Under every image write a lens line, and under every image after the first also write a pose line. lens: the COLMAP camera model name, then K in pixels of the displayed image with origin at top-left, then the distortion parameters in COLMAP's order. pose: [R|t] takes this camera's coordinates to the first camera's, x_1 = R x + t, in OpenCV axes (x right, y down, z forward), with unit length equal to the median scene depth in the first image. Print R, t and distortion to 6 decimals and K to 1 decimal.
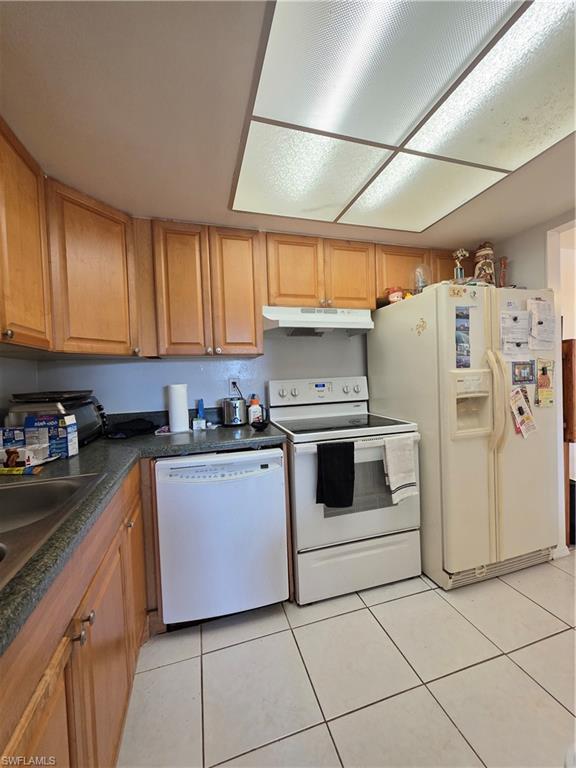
lens RADIAL K [[306.6, 0, 288.8], [0, 306.6, 381.5], [0, 0, 1]] dist [0.003007, -0.000616]
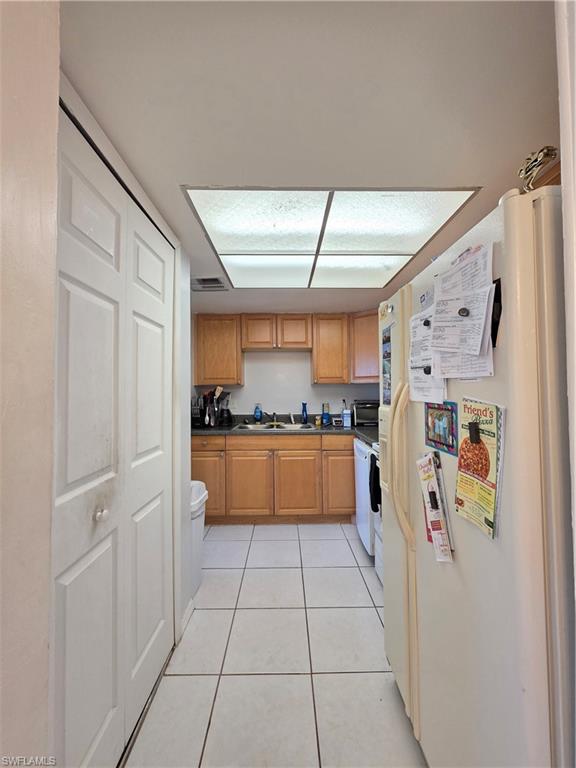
lens RADIAL K [[306.6, 0, 288.5], [0, 306.6, 381.8], [0, 0, 1]] dist [0.003007, -0.000616]
pose [[-0.280464, 0.013126, -0.959775, 1.349149], [0.002676, 0.999913, 0.012893, -0.110253], [0.959861, 0.001047, -0.280474, 0.939738]]
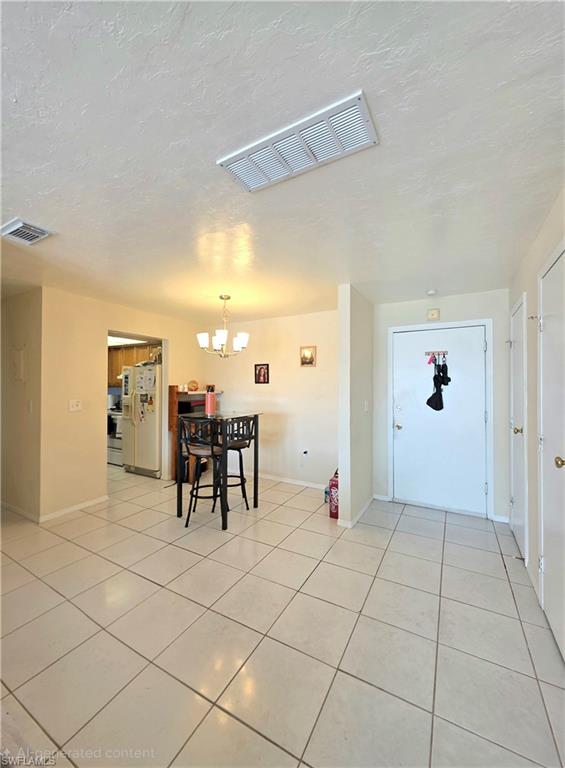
lens RADIAL K [[303.6, 0, 282.1], [0, 303.6, 383.0], [0, 0, 1]] dist [0.000327, 0.000003]
pose [[0.687719, 0.031924, -0.725275, 3.582142], [-0.043041, 0.999068, 0.003163, -0.226813], [0.724700, 0.029041, 0.688452, 0.069094]]
